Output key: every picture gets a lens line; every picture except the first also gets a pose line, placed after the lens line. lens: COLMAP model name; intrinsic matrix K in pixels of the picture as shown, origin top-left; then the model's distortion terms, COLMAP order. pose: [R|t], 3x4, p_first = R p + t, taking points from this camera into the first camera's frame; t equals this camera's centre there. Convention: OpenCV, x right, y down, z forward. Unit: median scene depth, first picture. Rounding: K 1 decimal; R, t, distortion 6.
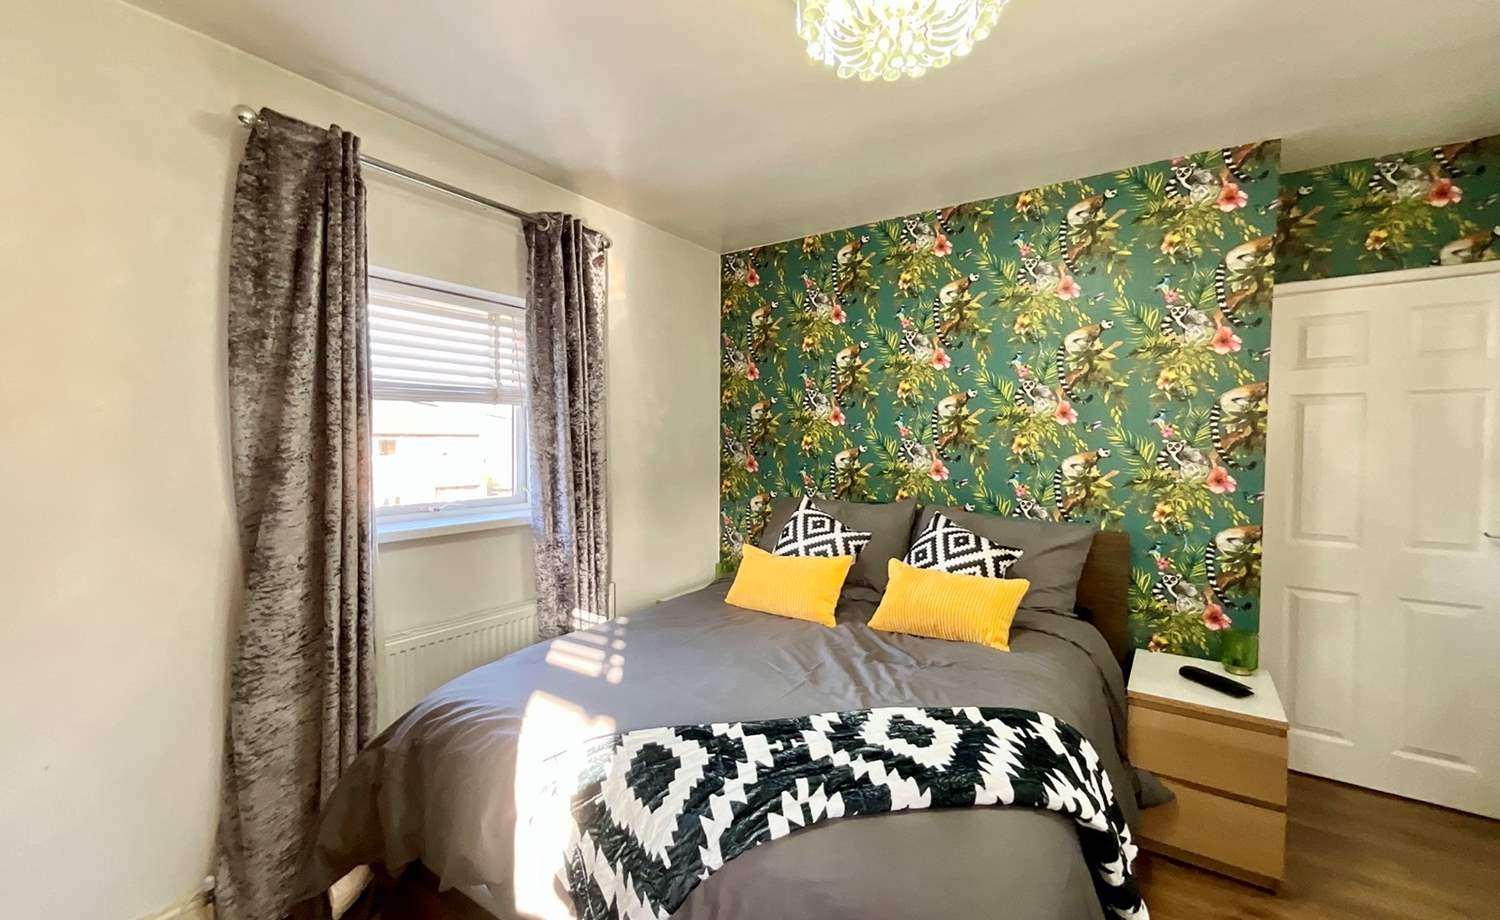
lens RADIAL K [[611.5, 0, 750.0], [0, 611.5, 460.0], [0, 0, 1]] dist [-0.009815, 0.004394]
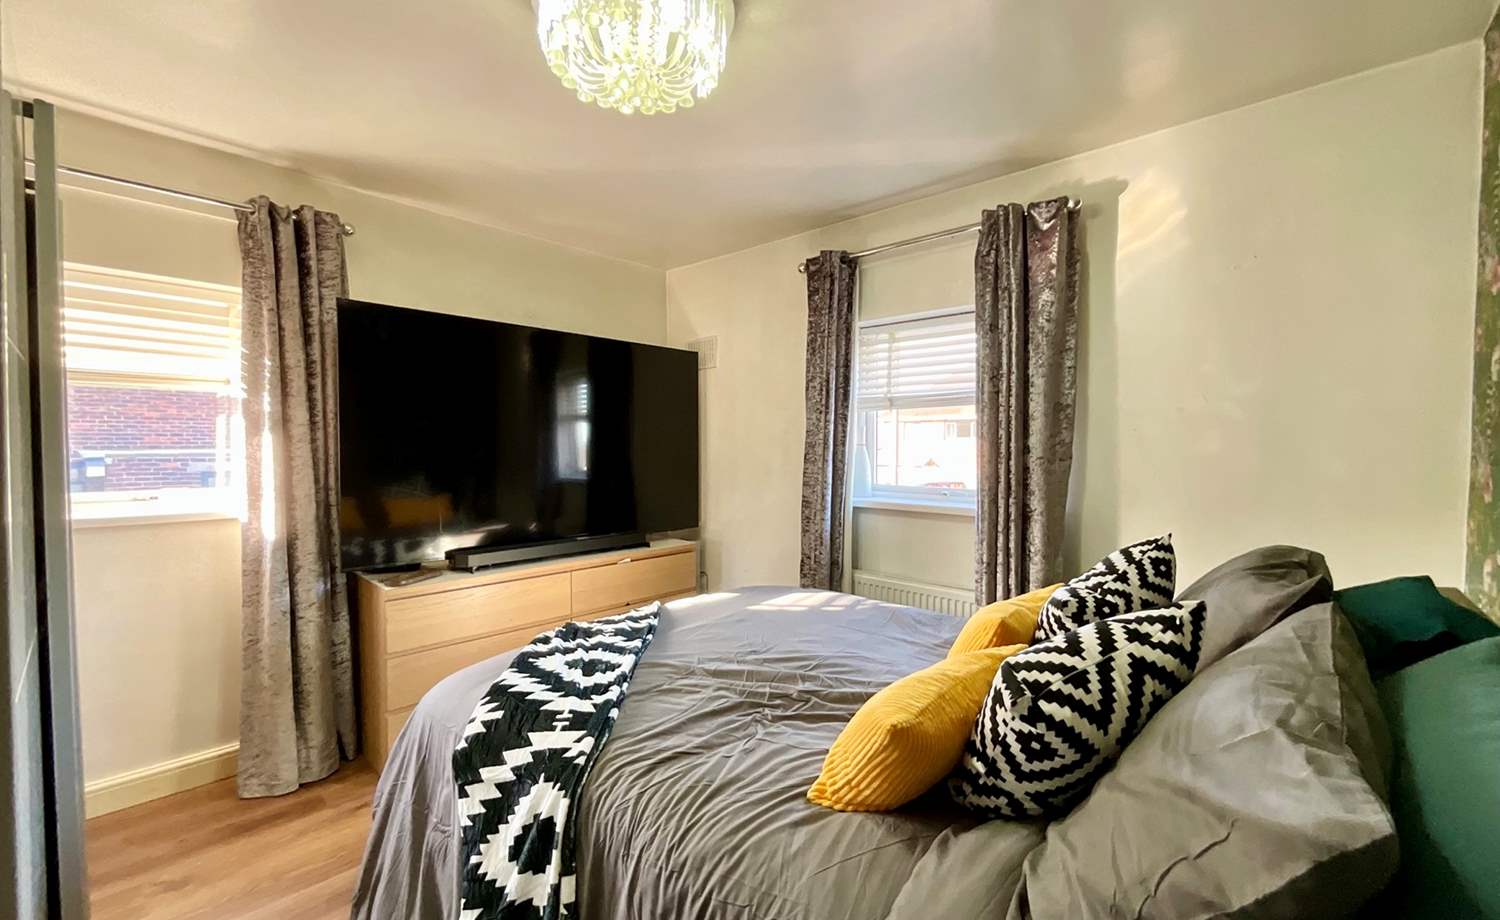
lens RADIAL K [[611.5, 0, 750.0], [0, 611.5, 460.0], [0, 0, 1]] dist [-0.009815, 0.004394]
pose [[-0.143850, 0.024470, -0.989297, 1.045981], [-0.033849, 0.998988, 0.029632, -0.014801], [0.989020, 0.037749, -0.142877, 1.077077]]
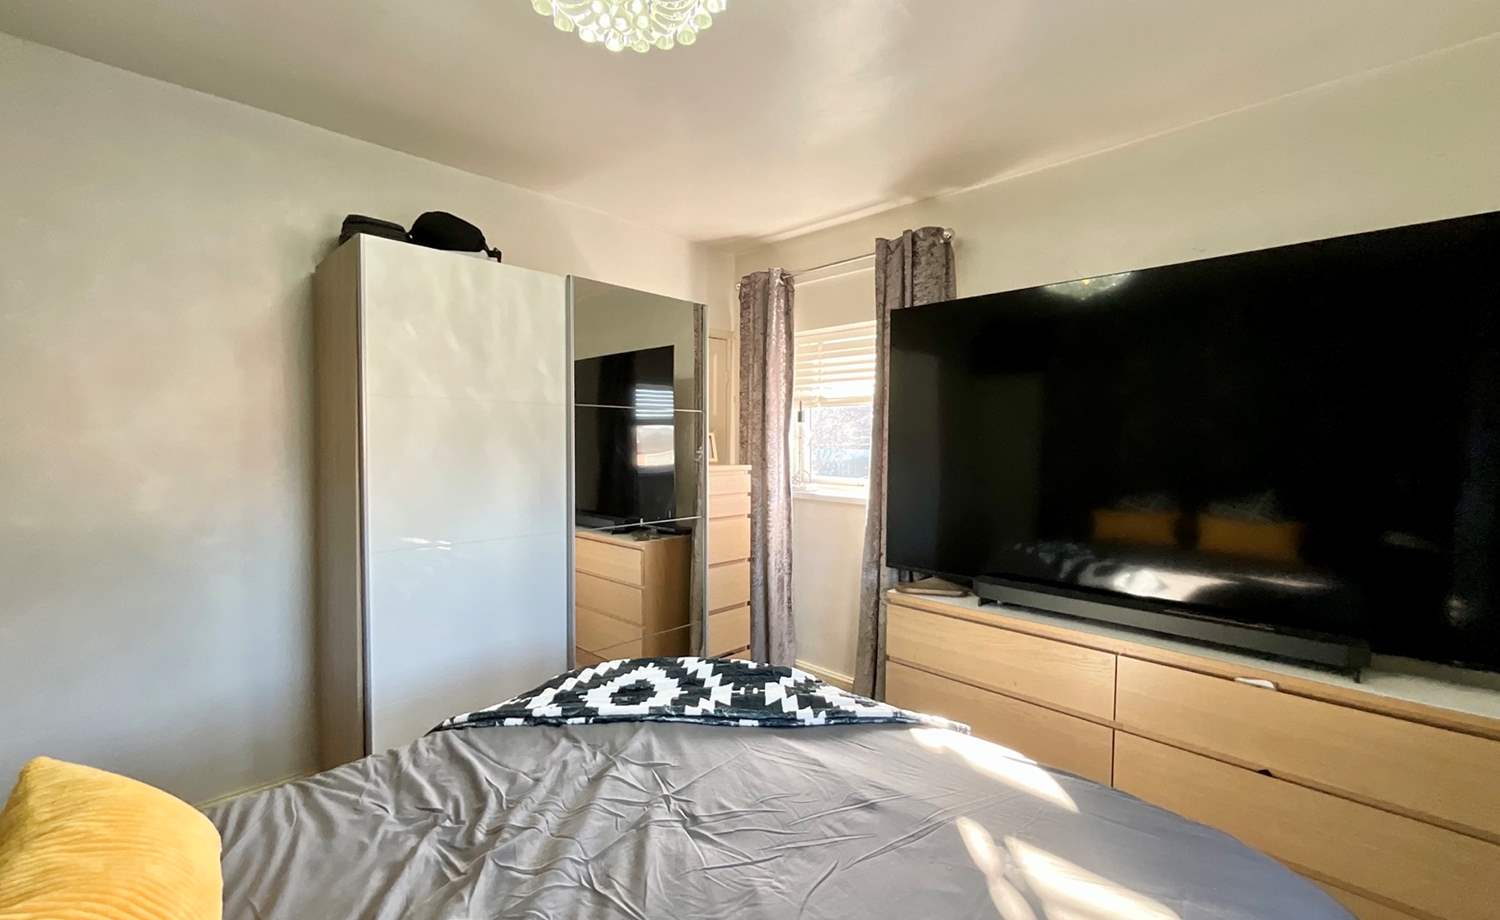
lens RADIAL K [[611.5, 0, 750.0], [0, 611.5, 460.0], [0, 0, 1]] dist [-0.009815, 0.004394]
pose [[-0.984229, -0.017218, 0.176059, -0.097900], [-0.006168, 0.997987, 0.063123, -0.037304], [-0.176791, 0.061042, -0.982354, 1.476217]]
